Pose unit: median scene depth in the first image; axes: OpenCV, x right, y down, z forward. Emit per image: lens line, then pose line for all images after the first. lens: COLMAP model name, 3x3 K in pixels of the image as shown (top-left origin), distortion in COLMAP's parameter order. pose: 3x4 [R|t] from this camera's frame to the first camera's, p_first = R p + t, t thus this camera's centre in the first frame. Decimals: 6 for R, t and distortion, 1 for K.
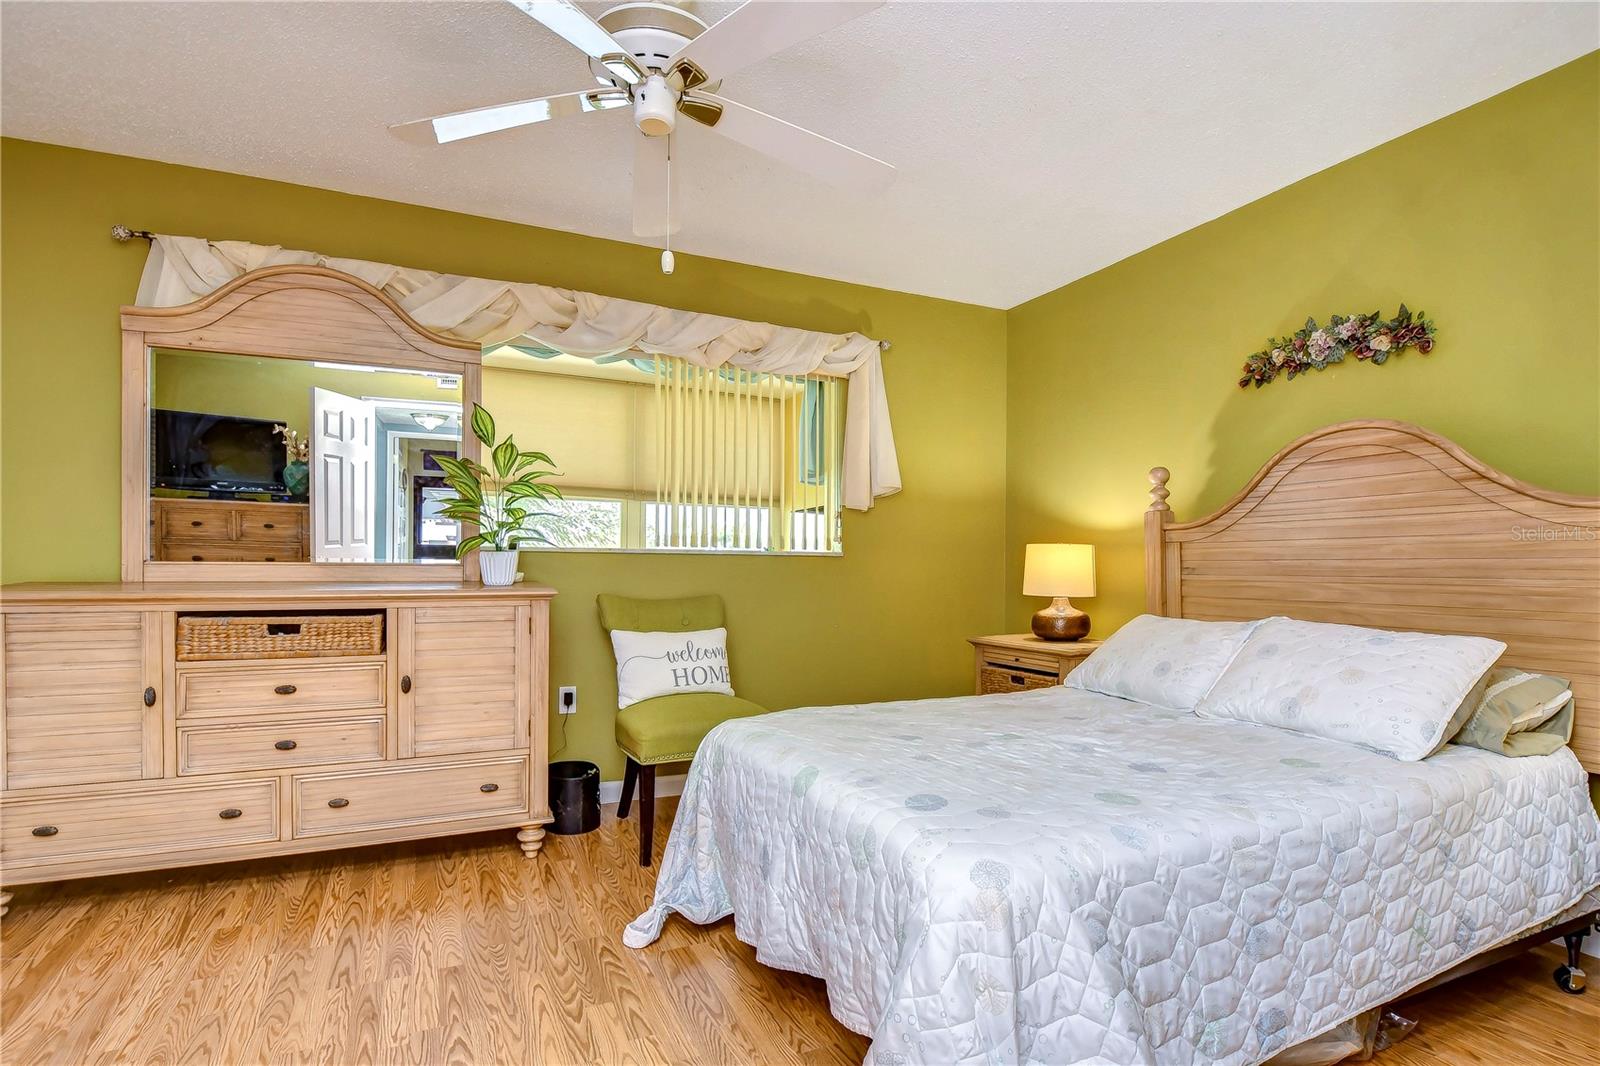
lens RADIAL K [[811.5, 0, 802.1], [0, 811.5, 550.6], [0, 0, 1]] dist [-0.000441, -0.000360]
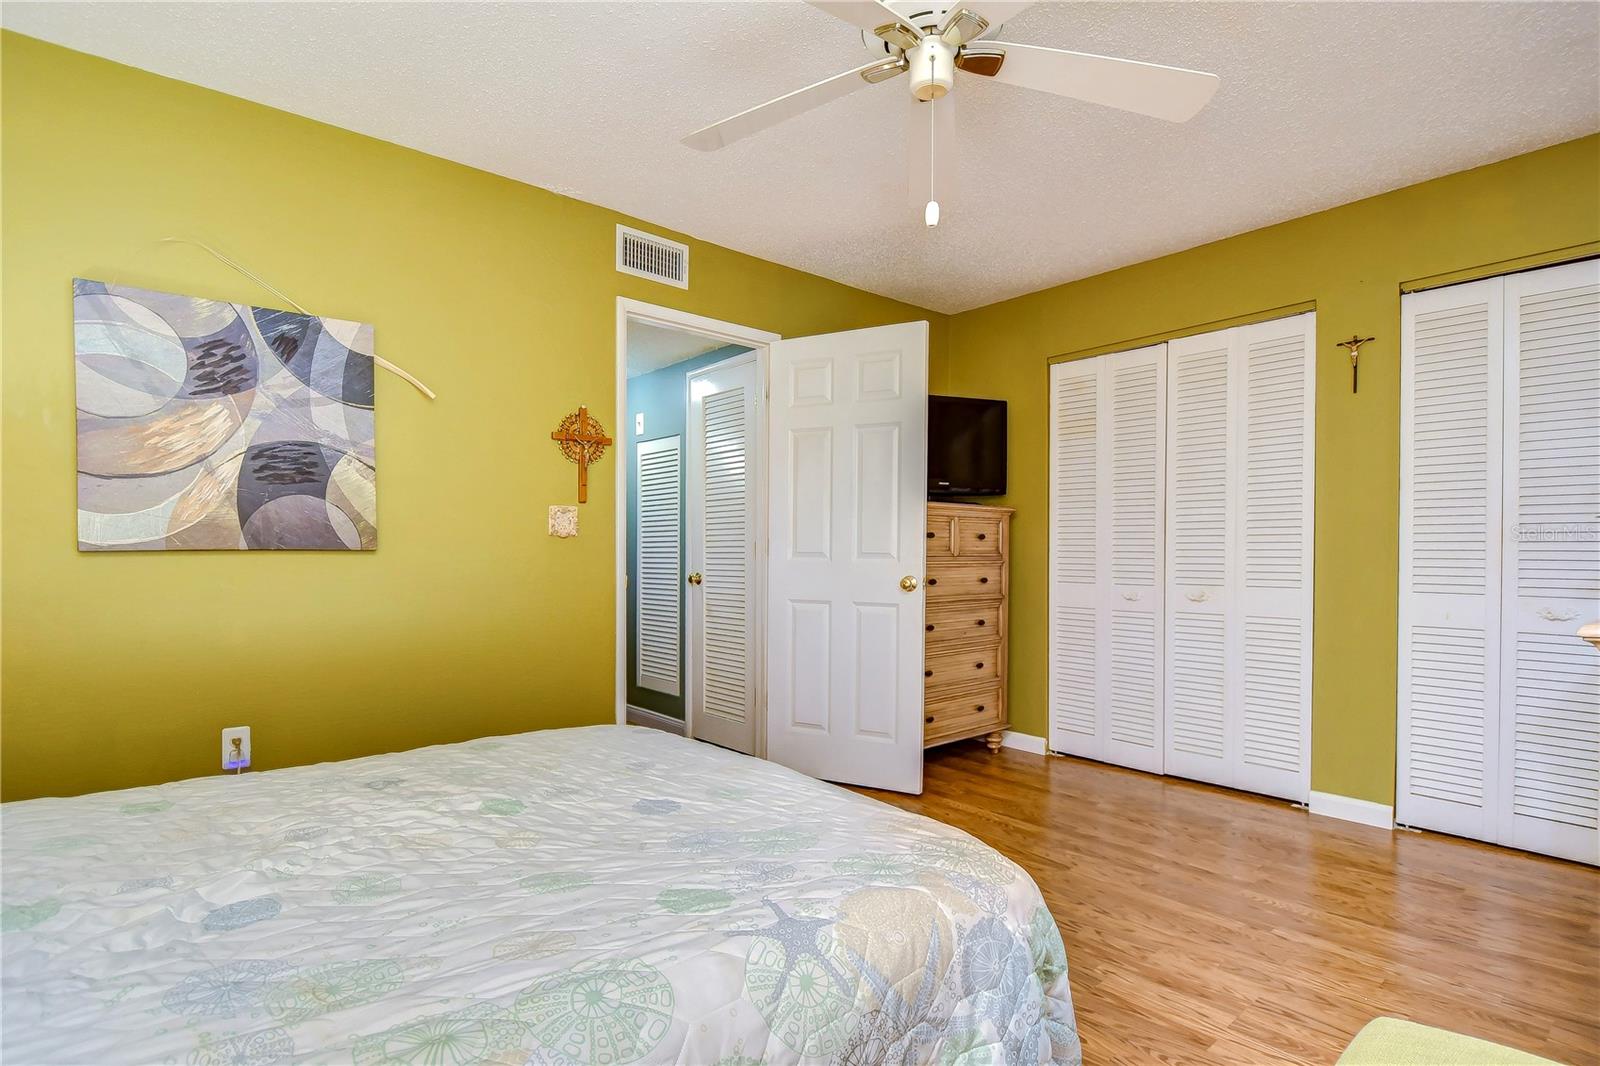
lens RADIAL K [[811.5, 0, 799.1], [0, 811.5, 543.9], [0, 0, 1]] dist [-0.000441, -0.000360]
pose [[-0.962294, -0.011766, -0.271758, 0.158579], [-0.003260, 0.999491, -0.031729, 0.024341], [0.271993, -0.029646, -0.961843, 1.334376]]
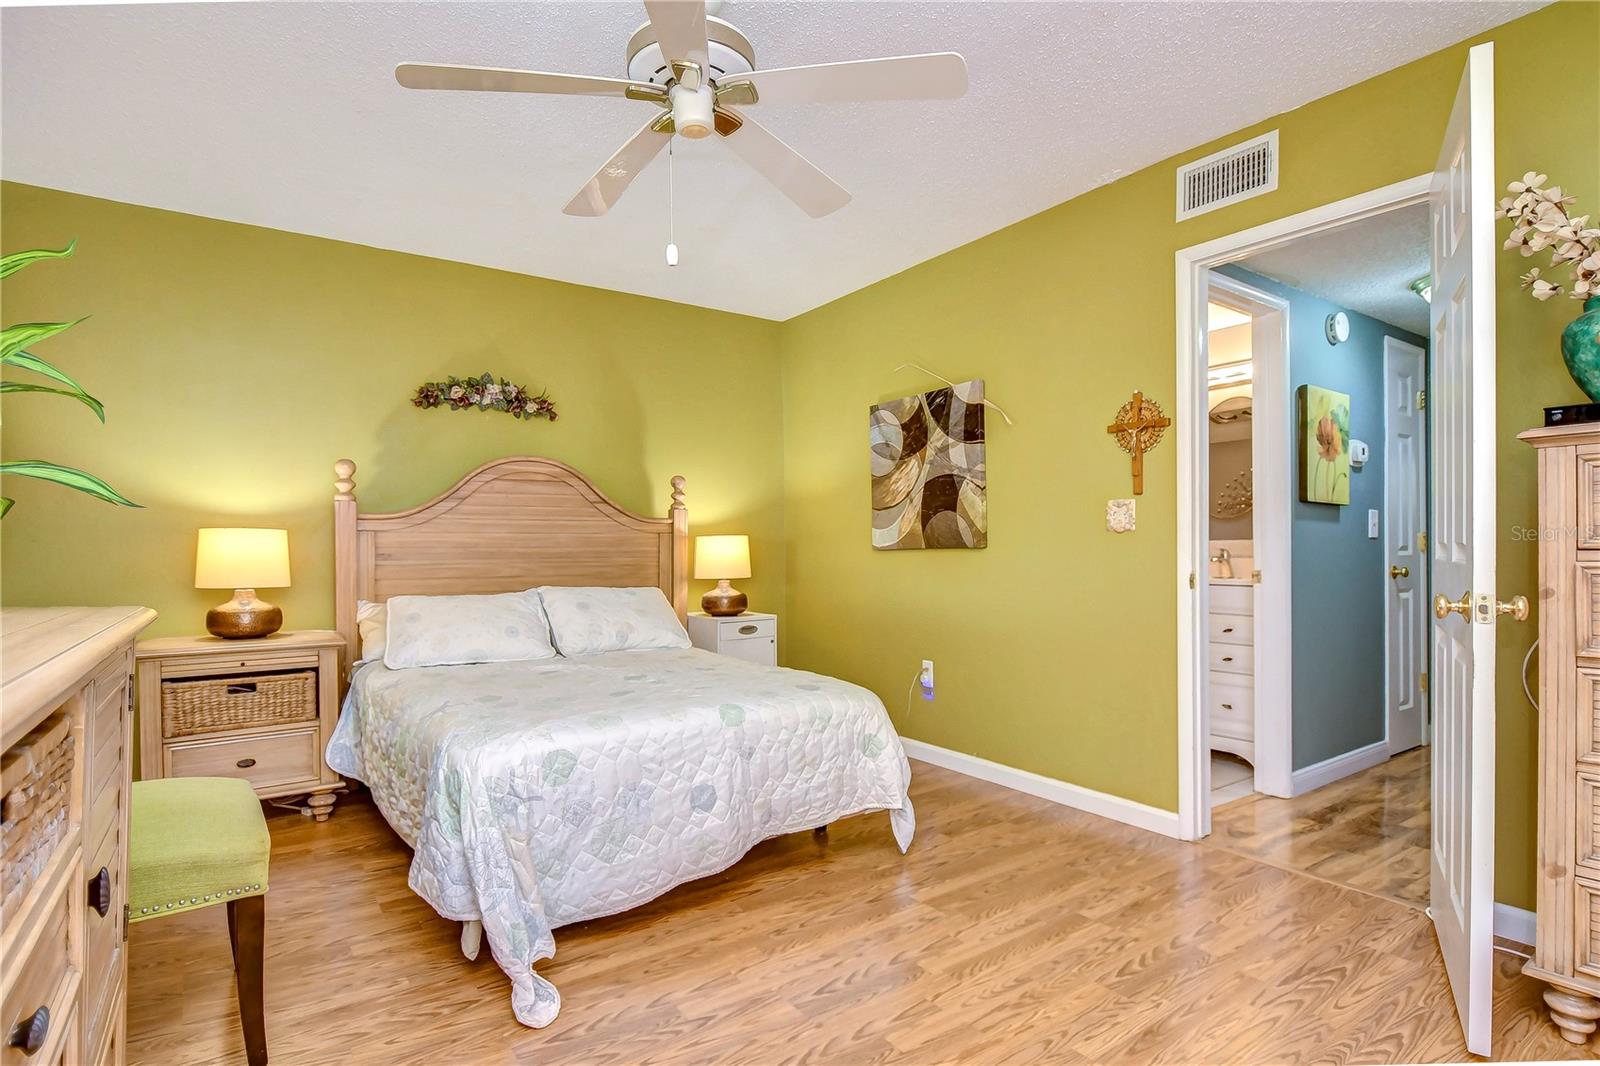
lens RADIAL K [[811.5, 0, 802.8], [0, 811.5, 541.8], [0, 0, 1]] dist [-0.000441, -0.000360]
pose [[-0.177138, 0.007500, 0.984157, -0.882695], [-0.012137, 0.999878, -0.009805, 0.009250], [-0.984111, -0.013682, -0.177025, 0.749680]]
